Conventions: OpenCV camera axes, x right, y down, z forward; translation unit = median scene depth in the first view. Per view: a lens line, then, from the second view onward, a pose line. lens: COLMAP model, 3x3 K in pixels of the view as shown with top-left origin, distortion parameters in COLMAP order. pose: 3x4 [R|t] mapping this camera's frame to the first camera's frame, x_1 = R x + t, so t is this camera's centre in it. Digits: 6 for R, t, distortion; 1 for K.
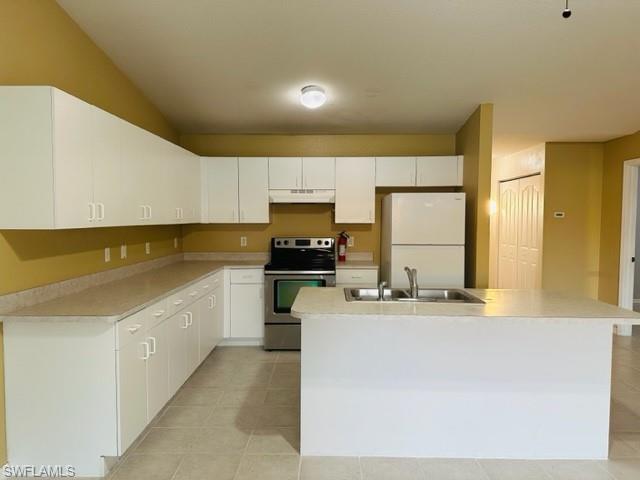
lens RADIAL K [[442.6, 0, 320.0], [0, 442.6, 240.0], [0, 0, 1]] dist [-0.001010, -0.000704]
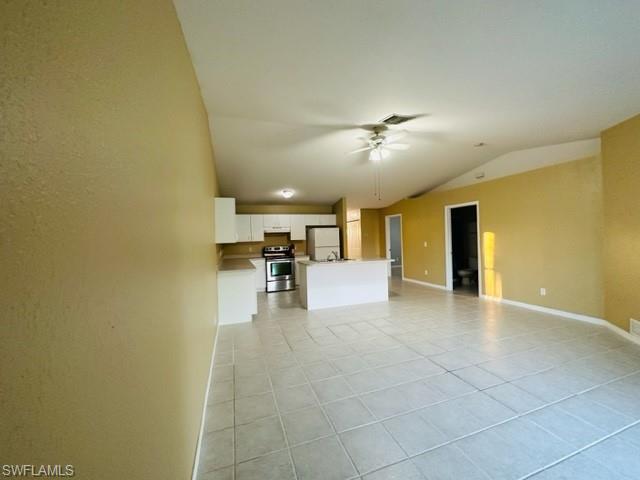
lens RADIAL K [[256.3, 0, 320.0], [0, 256.3, 240.0], [0, 0, 1]] dist [0.000031, -0.000001]
pose [[0.935716, -0.030252, 0.351454, -0.328495], [0.050507, 0.997540, -0.048603, 0.041199], [-0.349119, 0.063230, 0.934943, -0.438377]]
